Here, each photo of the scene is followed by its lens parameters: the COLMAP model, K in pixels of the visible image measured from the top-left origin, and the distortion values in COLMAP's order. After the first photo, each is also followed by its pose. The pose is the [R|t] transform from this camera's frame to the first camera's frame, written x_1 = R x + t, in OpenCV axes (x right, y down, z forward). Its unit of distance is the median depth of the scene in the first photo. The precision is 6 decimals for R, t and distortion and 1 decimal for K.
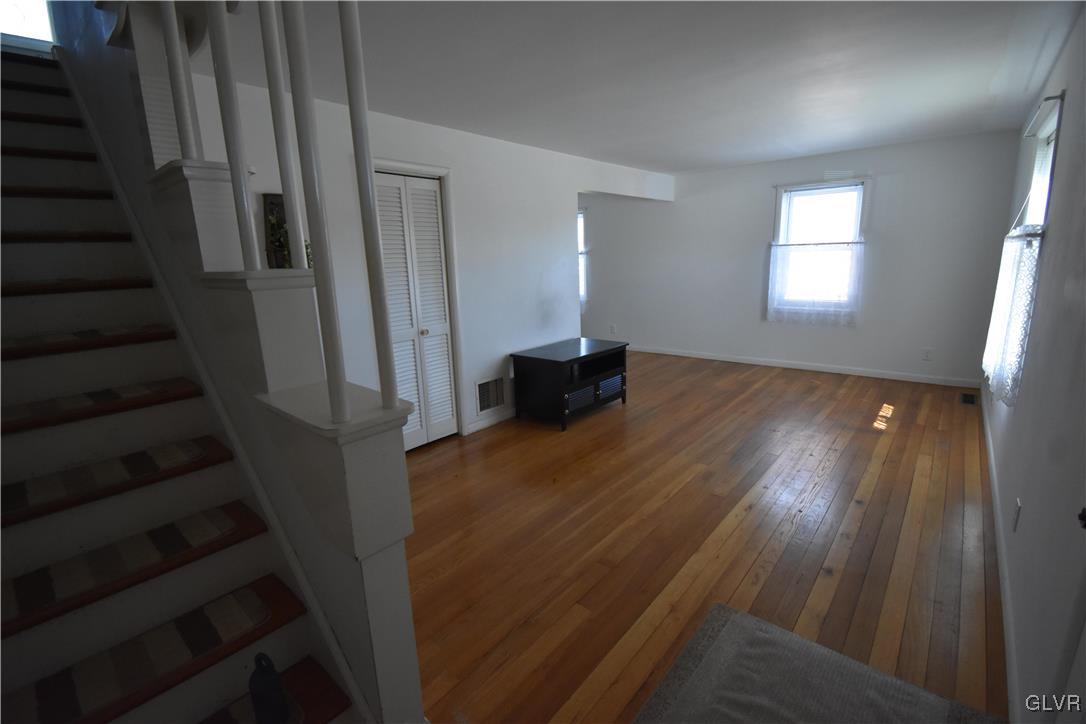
lens RADIAL K [[481.3, 0, 546.1], [0, 481.3, 354.9], [0, 0, 1]] dist [-0.001545, -0.013035]
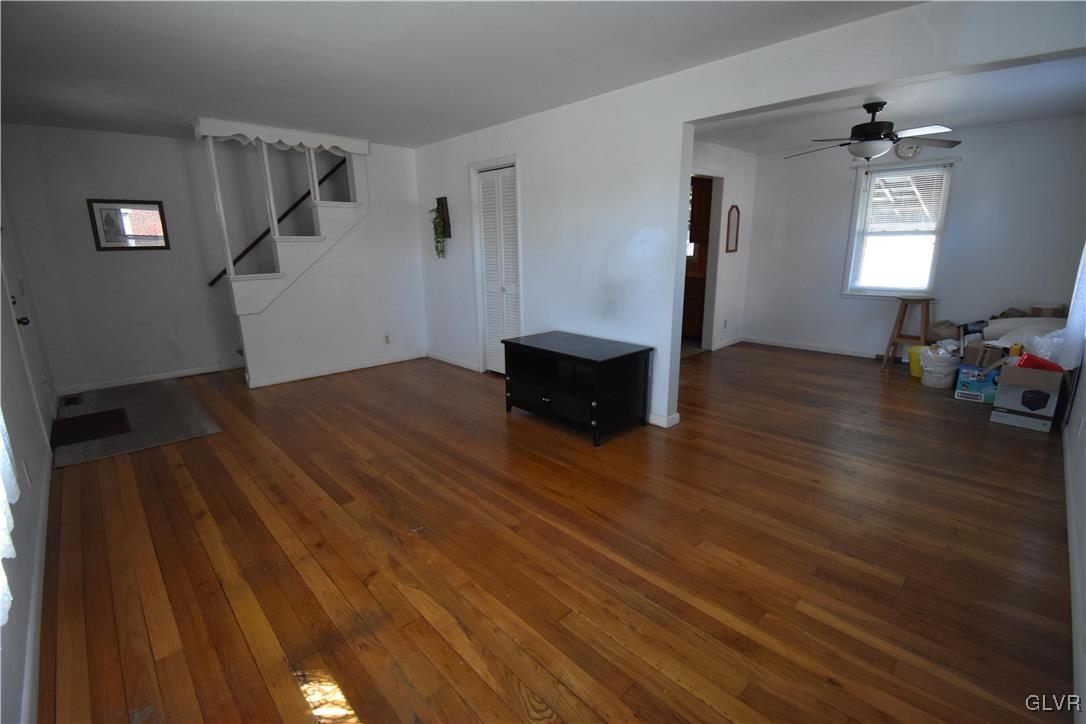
lens RADIAL K [[481.3, 0, 542.8], [0, 481.3, 360.8], [0, 0, 1]] dist [-0.001545, -0.013035]
pose [[-0.095994, 0.271958, -0.957509, 0.976751], [-0.193114, 0.938586, 0.285944, -0.241015], [0.976469, 0.212358, -0.037580, 1.137681]]
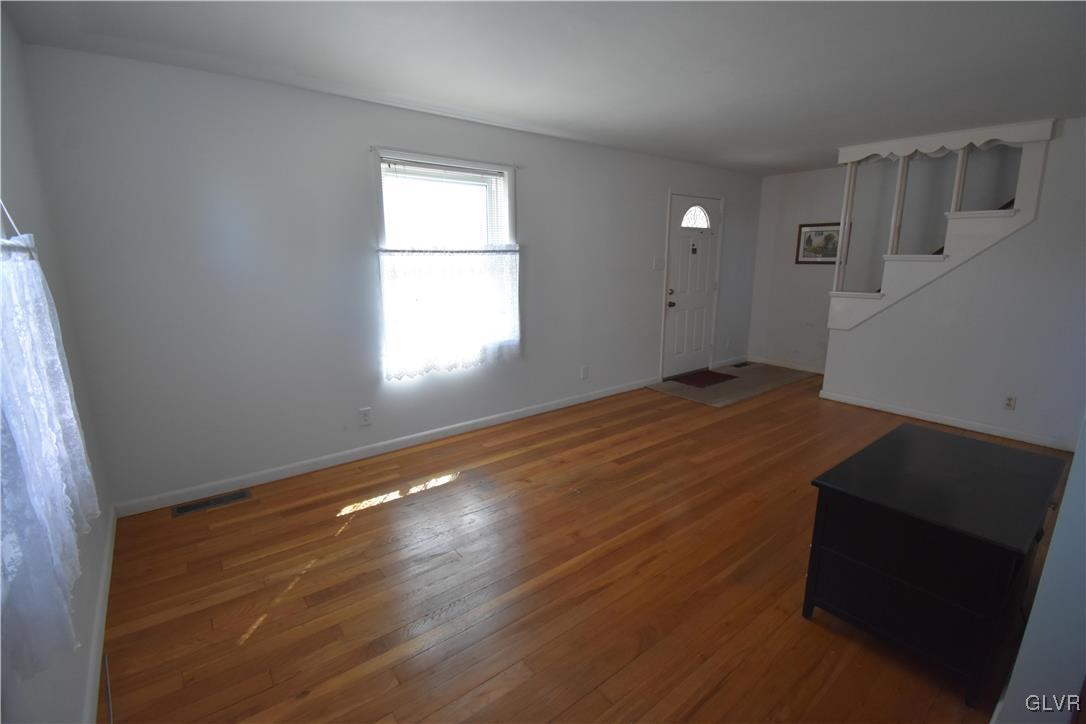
lens RADIAL K [[481.3, 0, 549.3], [0, 481.3, 360.7], [0, 0, 1]] dist [-0.001545, -0.013035]
pose [[-0.981290, -0.004206, 0.192492, 0.371058], [0.075221, 0.911931, 0.403389, -0.347447], [-0.177236, 0.410321, -0.894552, 1.619517]]
